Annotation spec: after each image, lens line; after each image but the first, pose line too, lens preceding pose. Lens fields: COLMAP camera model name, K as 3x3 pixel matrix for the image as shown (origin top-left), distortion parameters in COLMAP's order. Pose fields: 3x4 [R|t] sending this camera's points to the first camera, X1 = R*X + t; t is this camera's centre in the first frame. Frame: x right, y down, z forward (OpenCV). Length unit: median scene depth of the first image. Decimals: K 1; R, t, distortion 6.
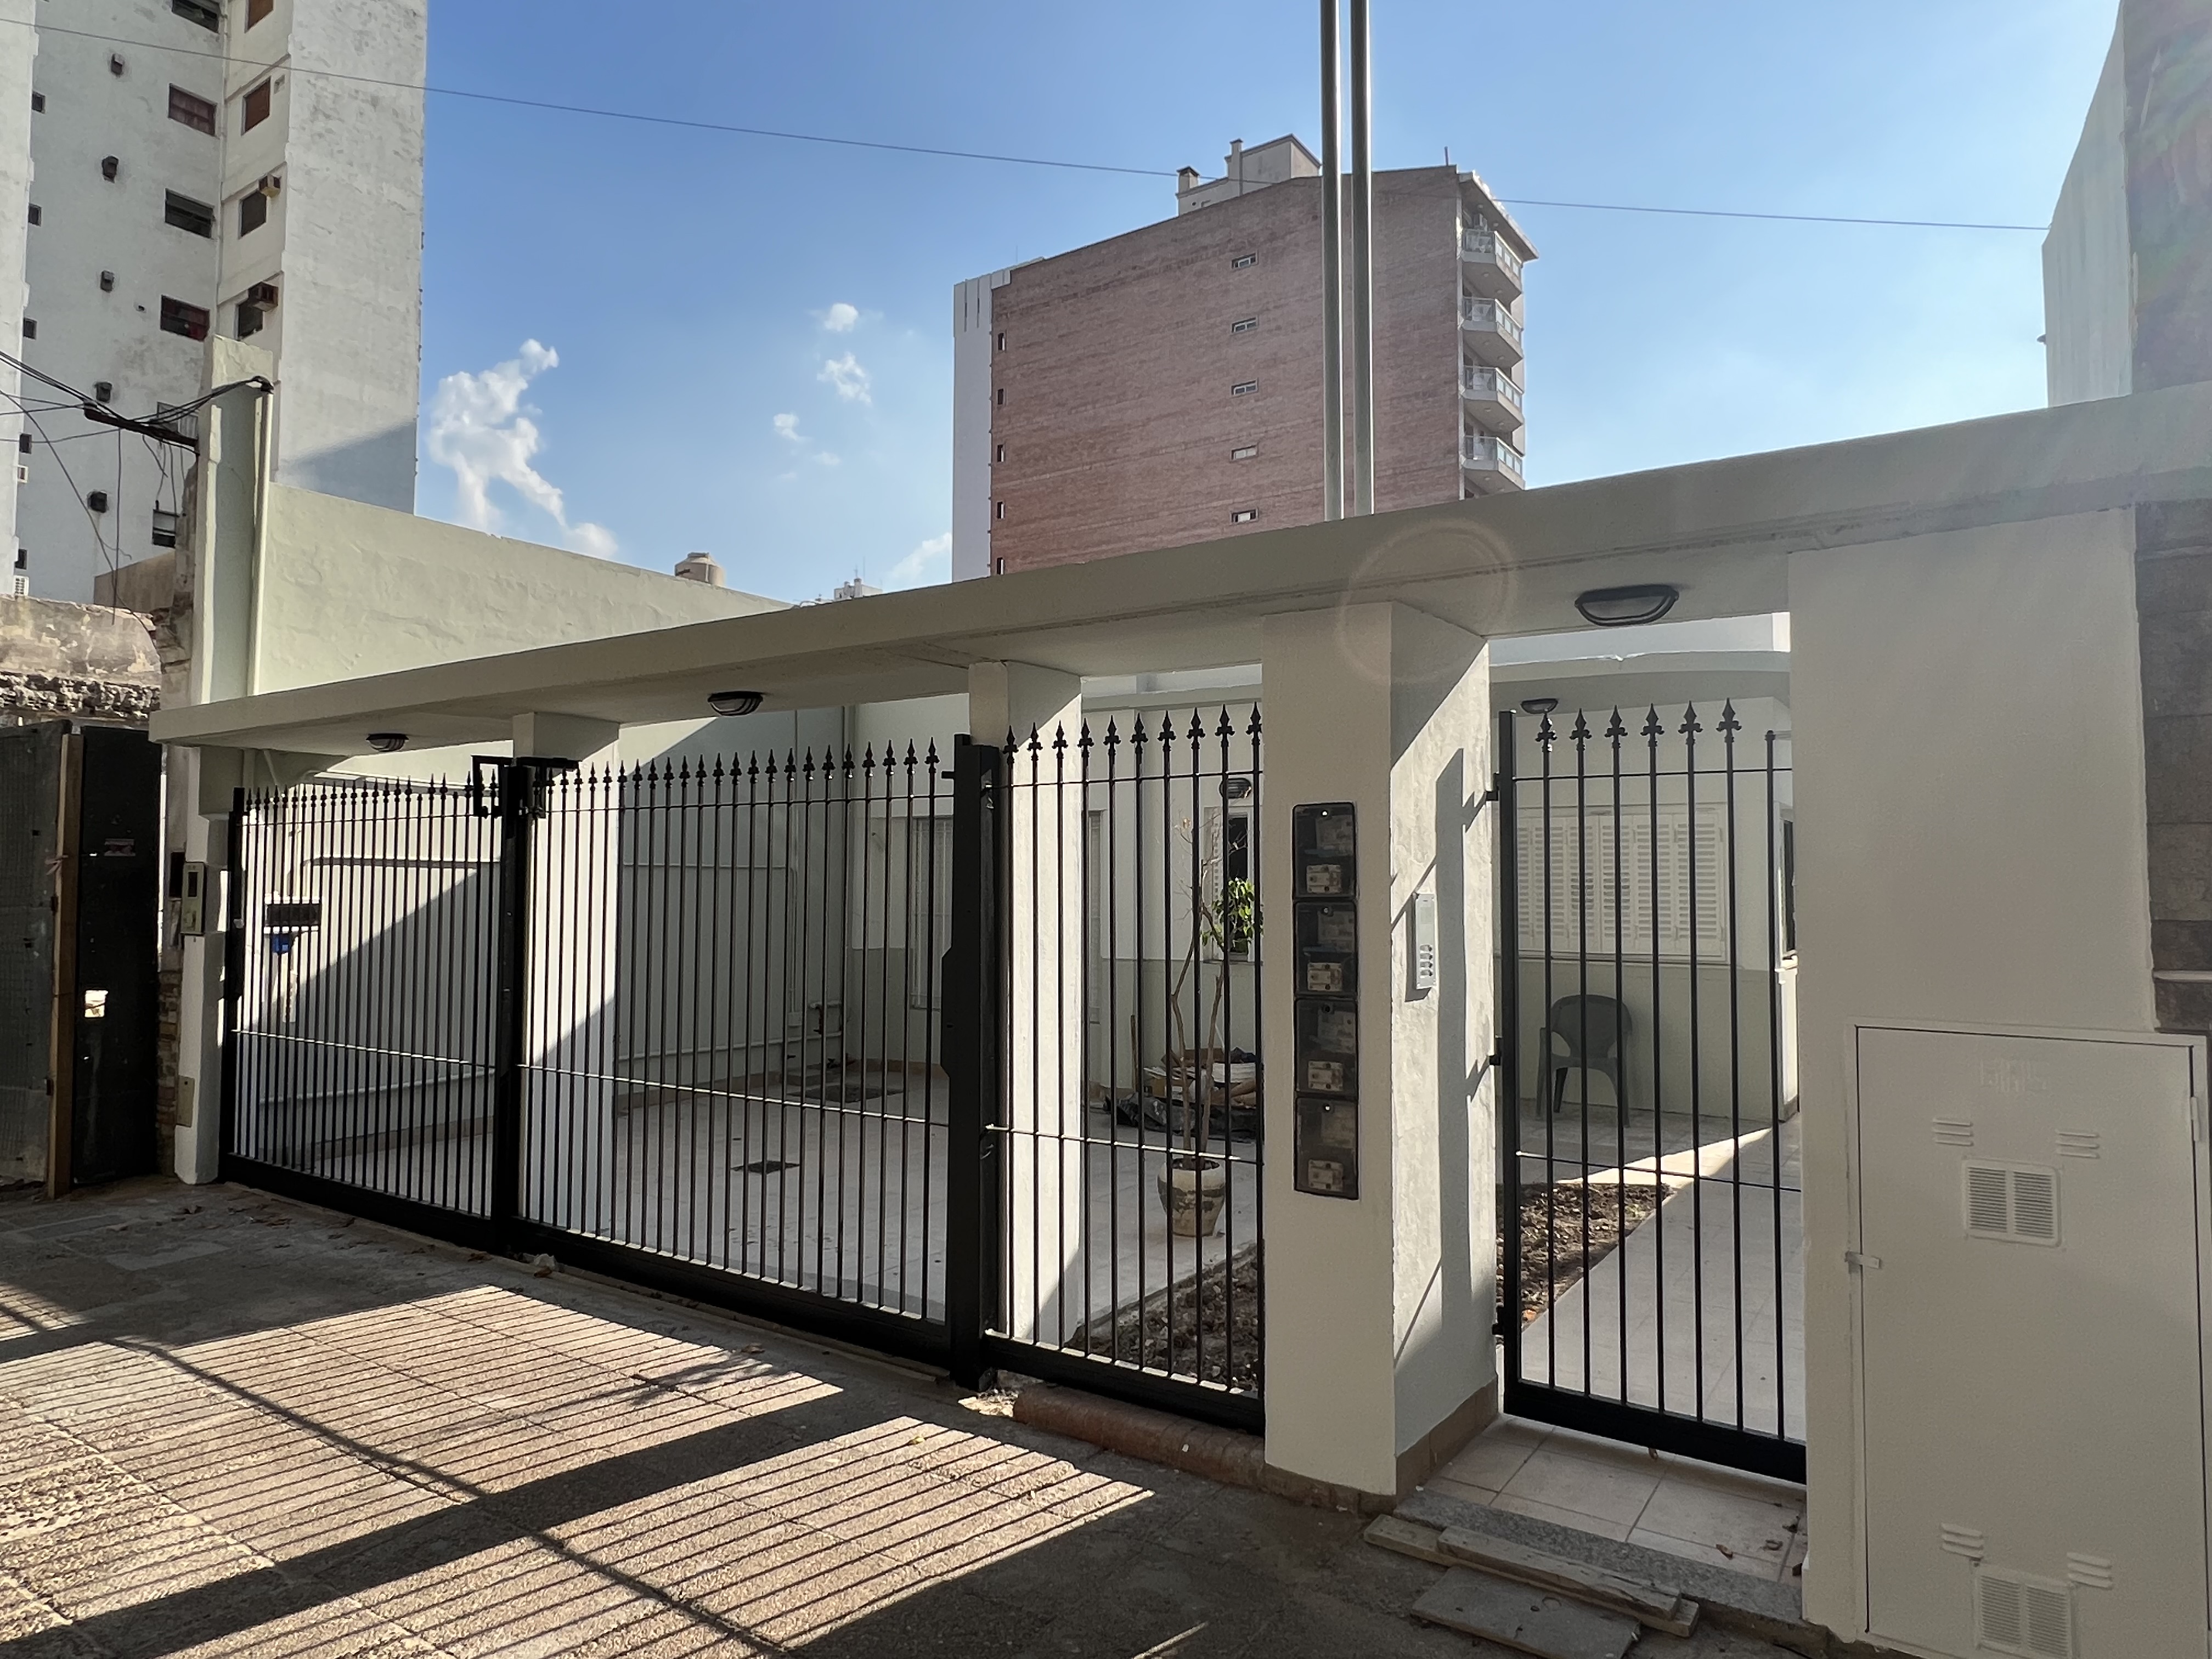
lens RADIAL K [[1335.8, 0, 1094.7], [0, 1335.8, 819.5], [0, 0, 1]] dist [-0.001756, -0.000469]
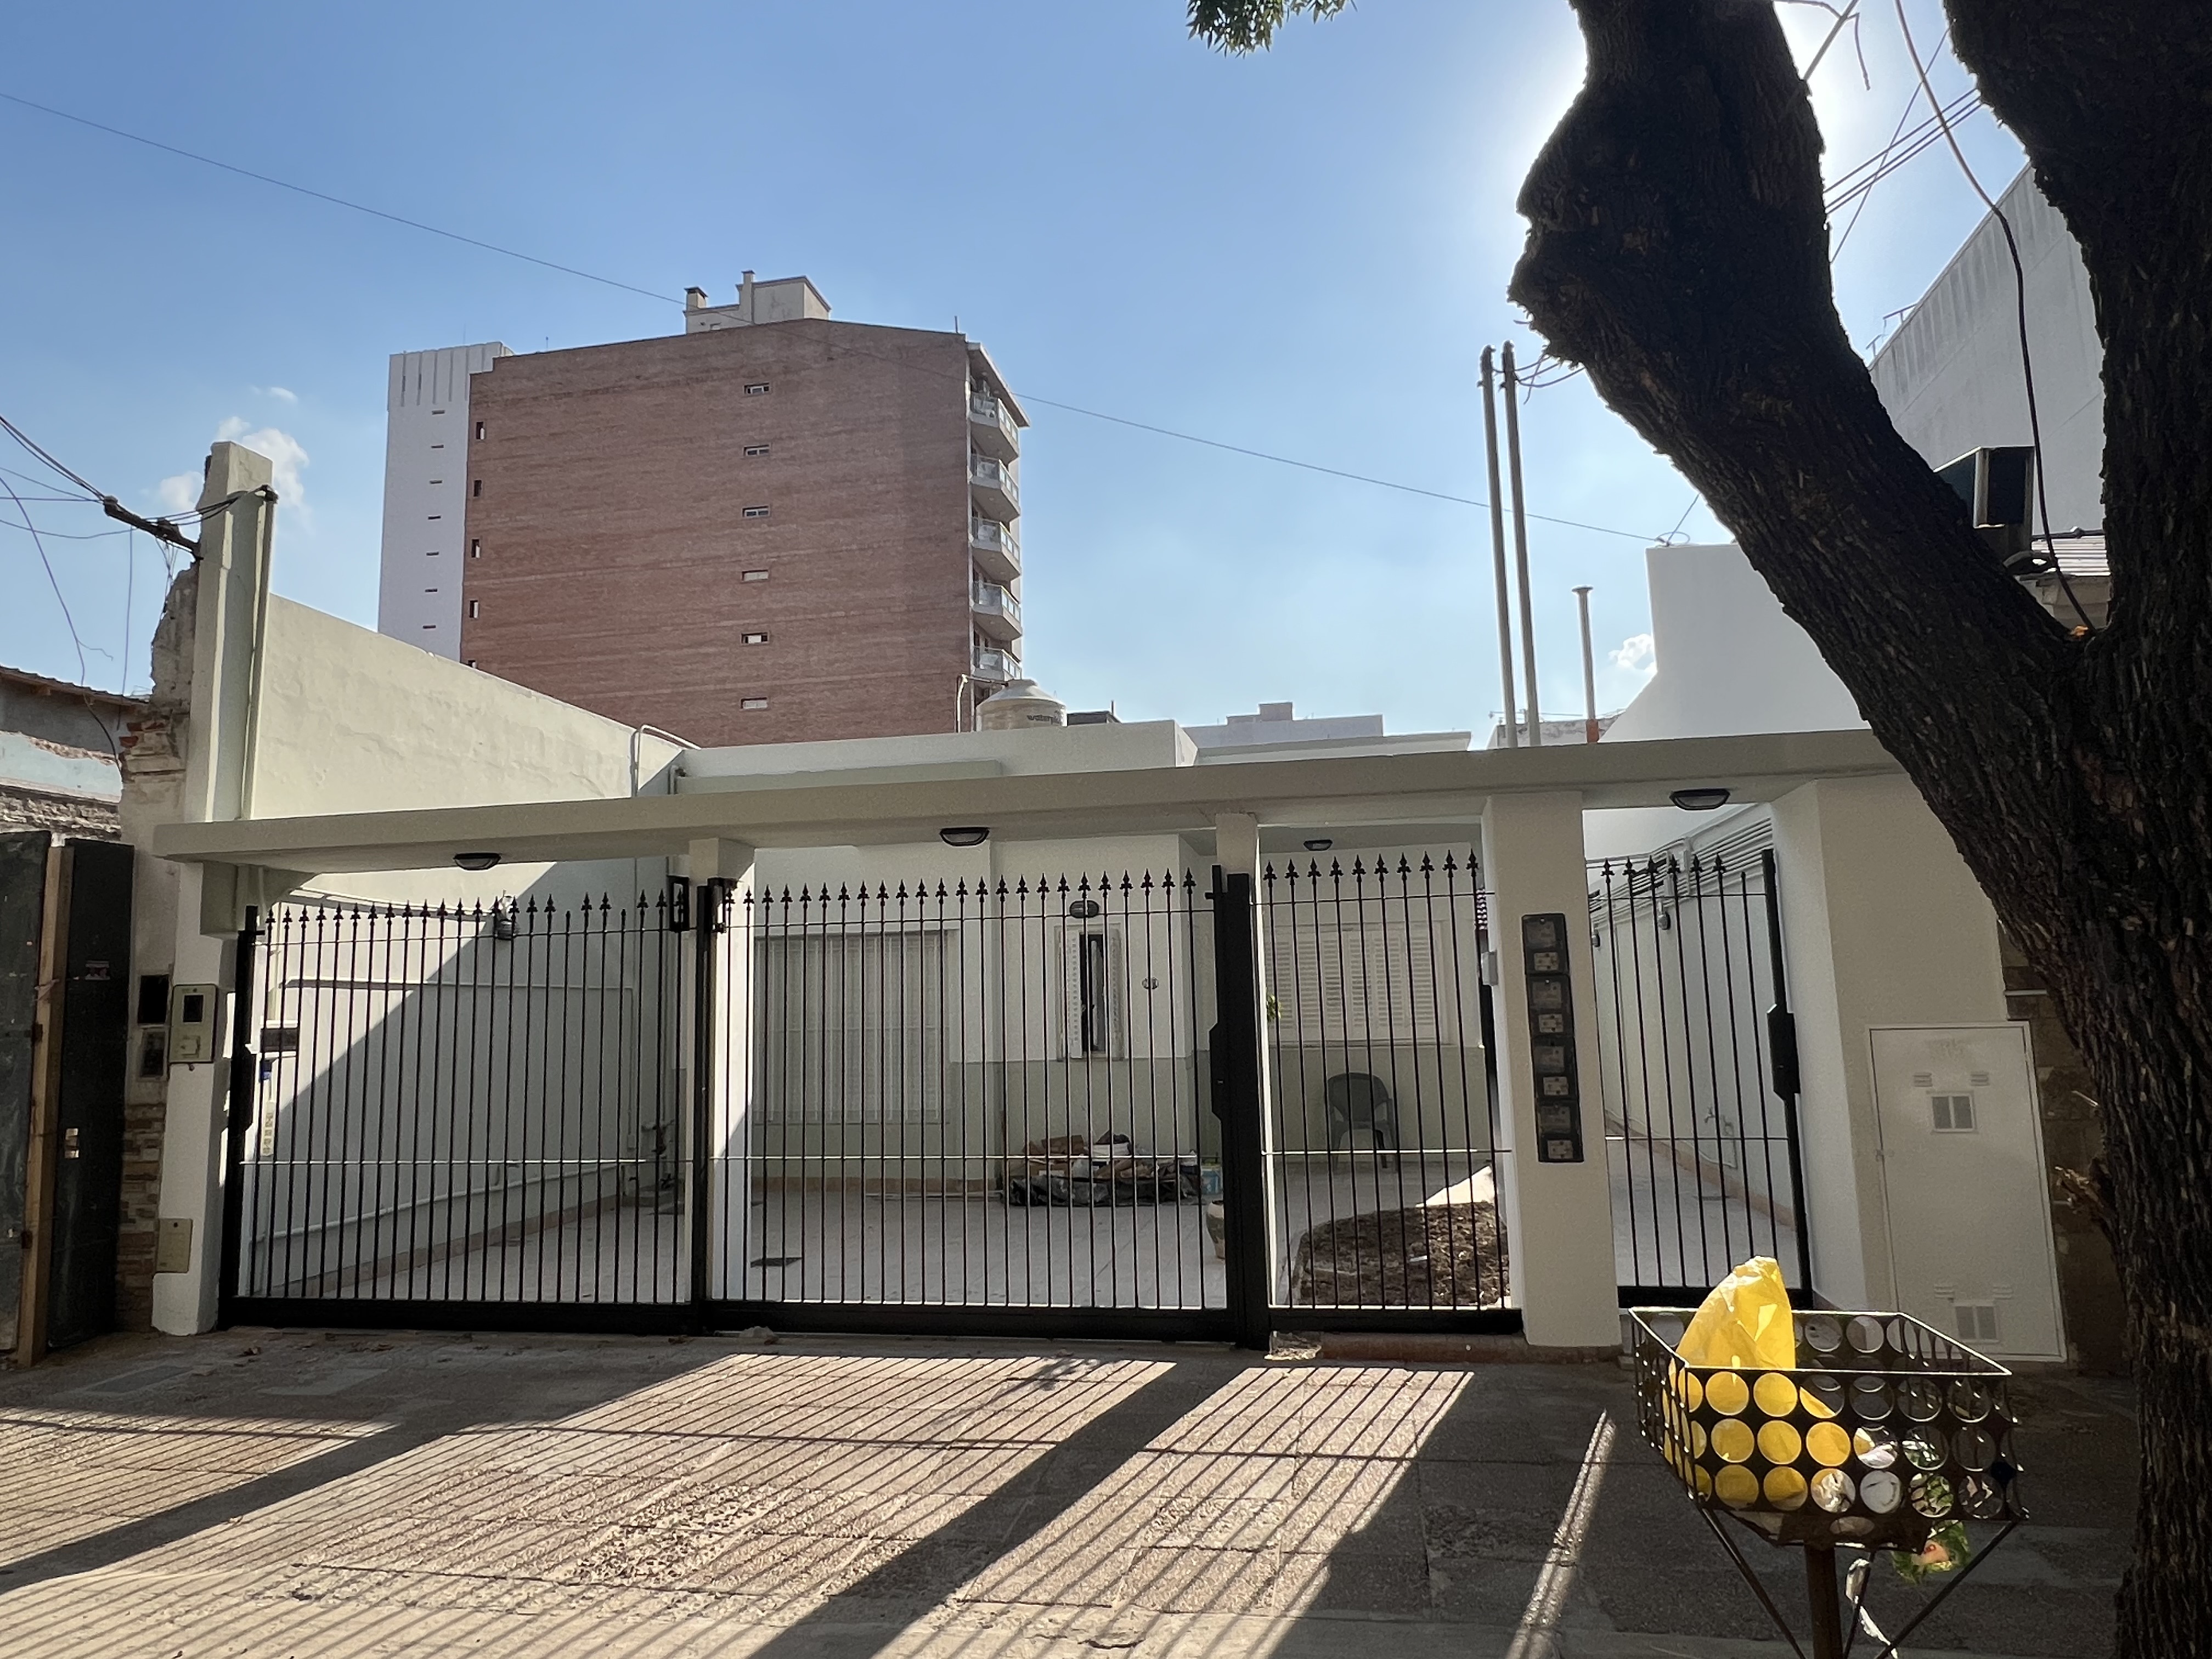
lens RADIAL K [[1373.6, 0, 1089.1], [0, 1373.6, 820.6], [0, 0, 1]] dist [0.004653, -0.005840]
pose [[0.918195, 0.027155, 0.395197, -0.480400], [0.009178, 0.995921, -0.089758, 0.009497], [-0.396022, 0.086042, 0.914201, -0.146219]]
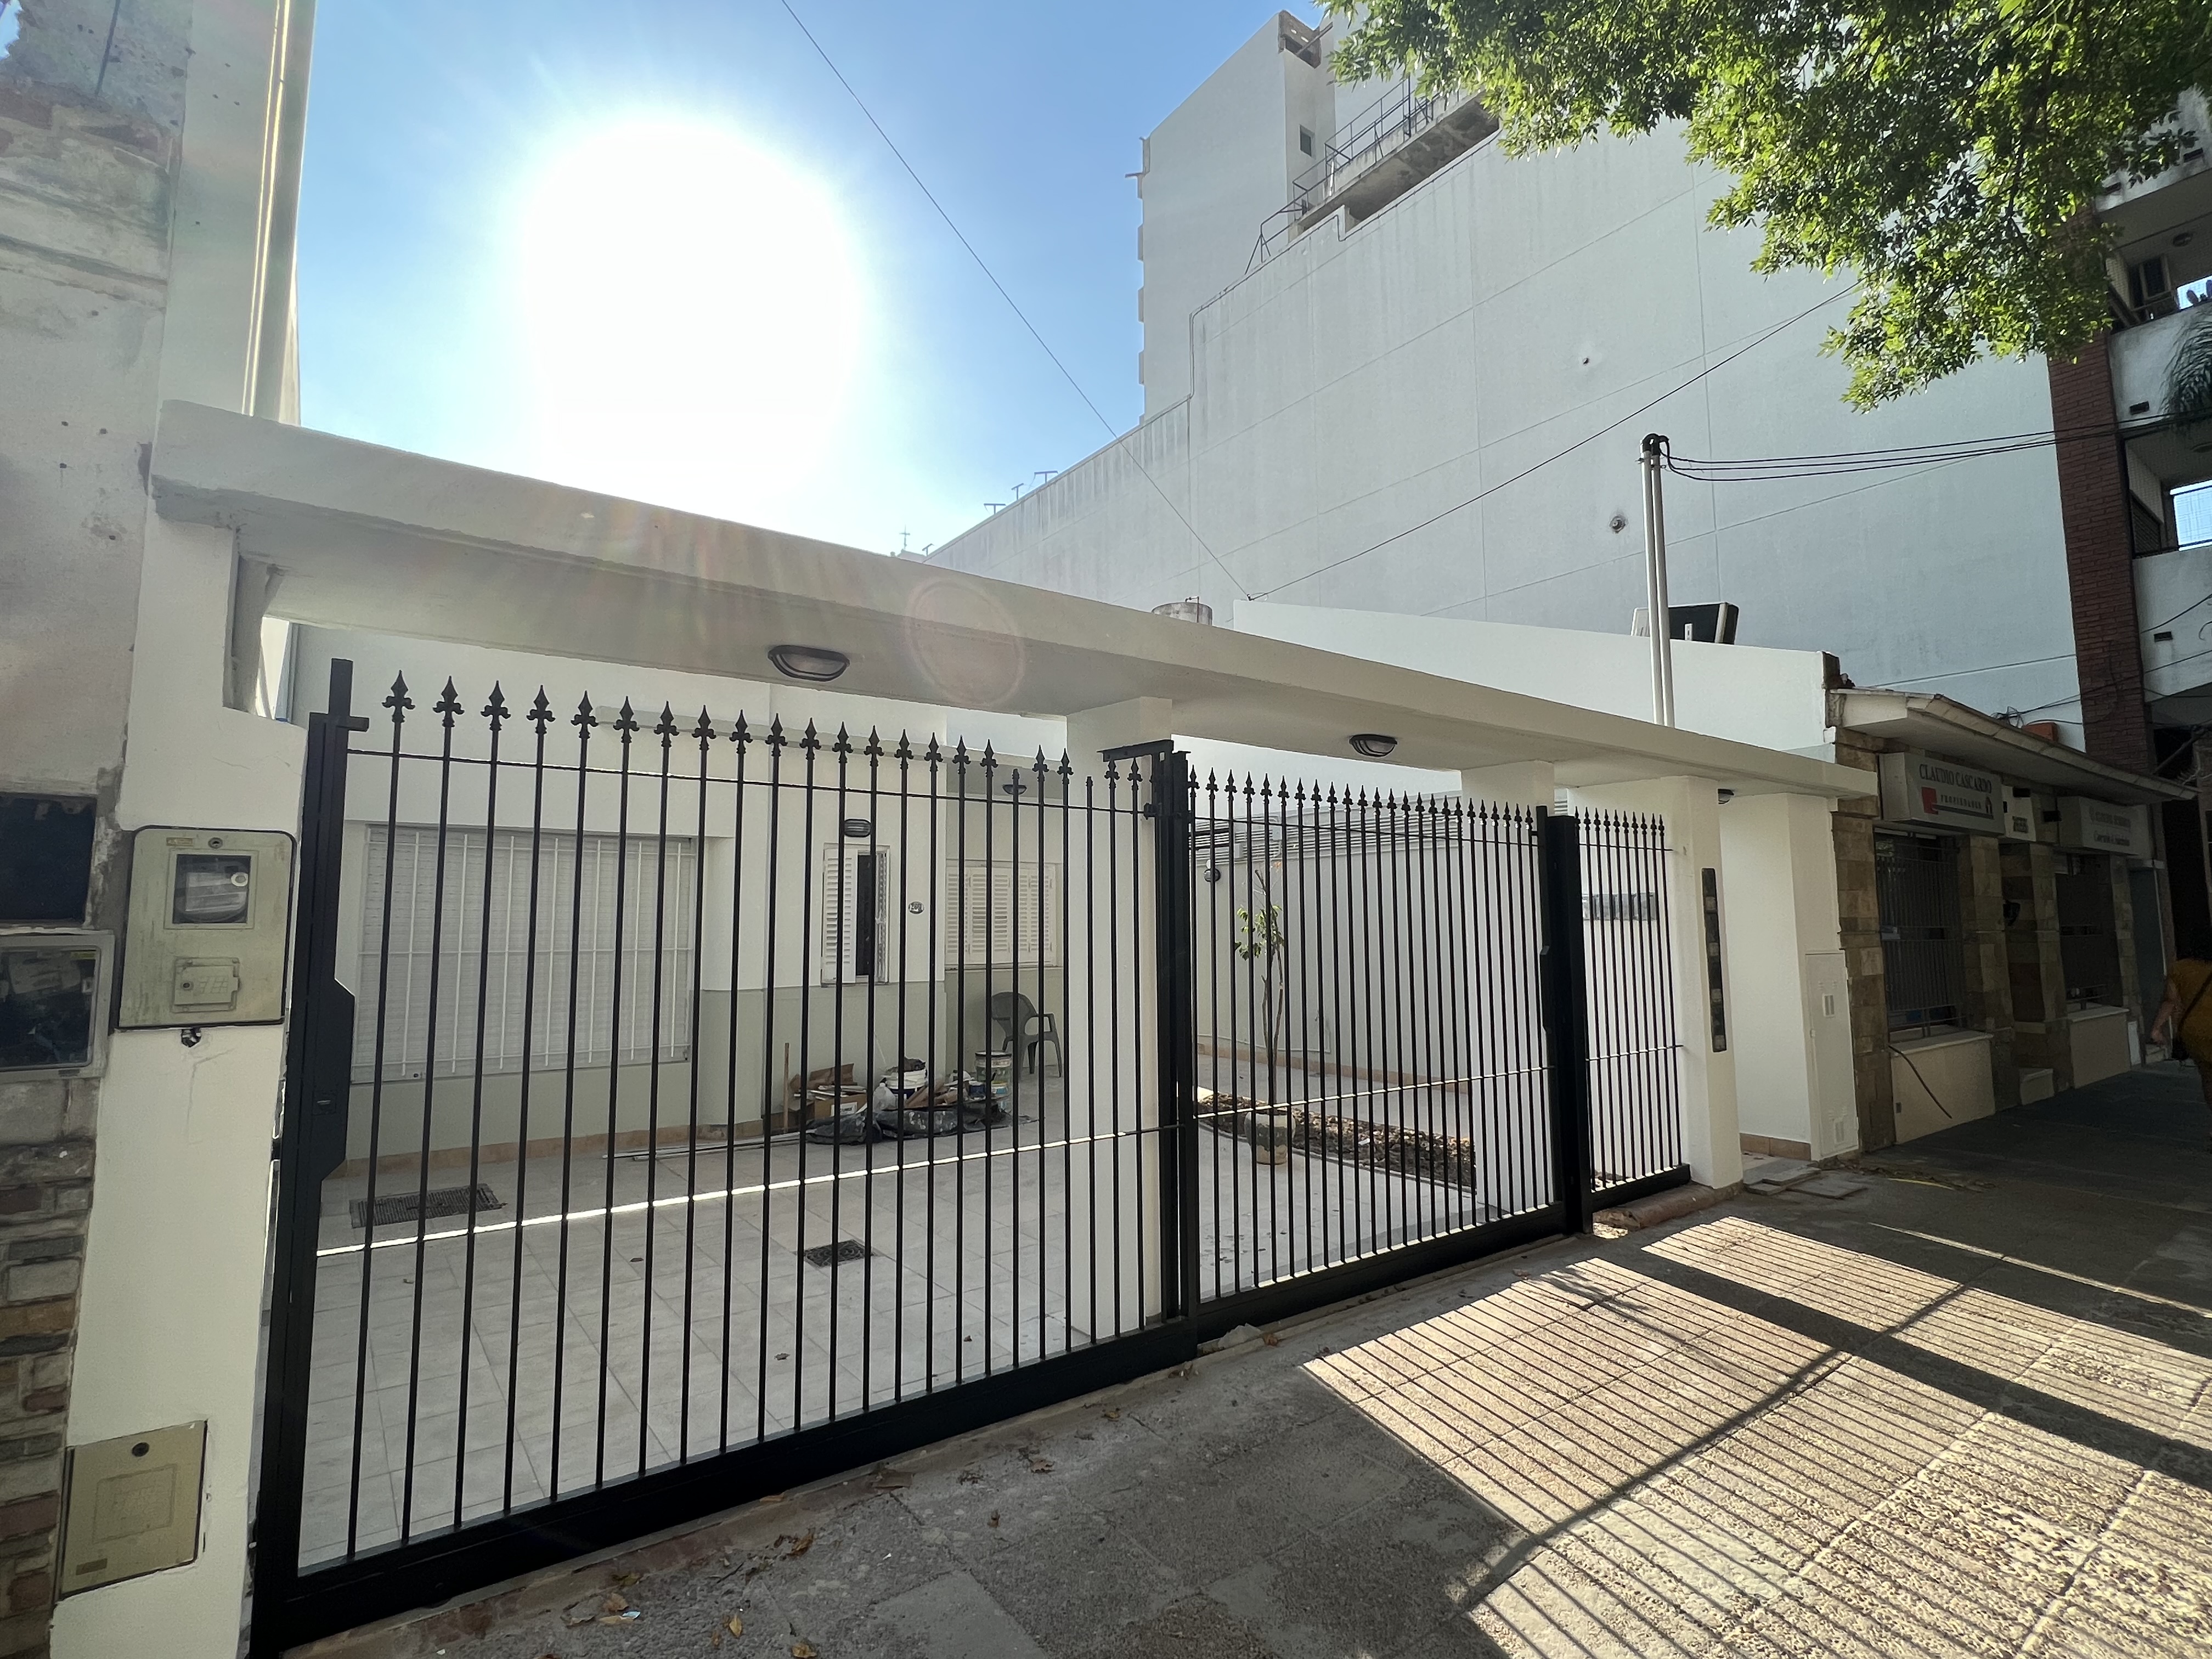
lens RADIAL K [[1066.6, 0, 1090.2], [0, 1066.6, 824.7], [0, 0, 1]] dist [-0.005802, 0.002163]
pose [[0.334998, 0.084953, 0.938381, -0.869525], [-0.040673, 0.996303, -0.075677, 0.043087], [-0.941340, -0.012815, 0.337215, 0.666135]]
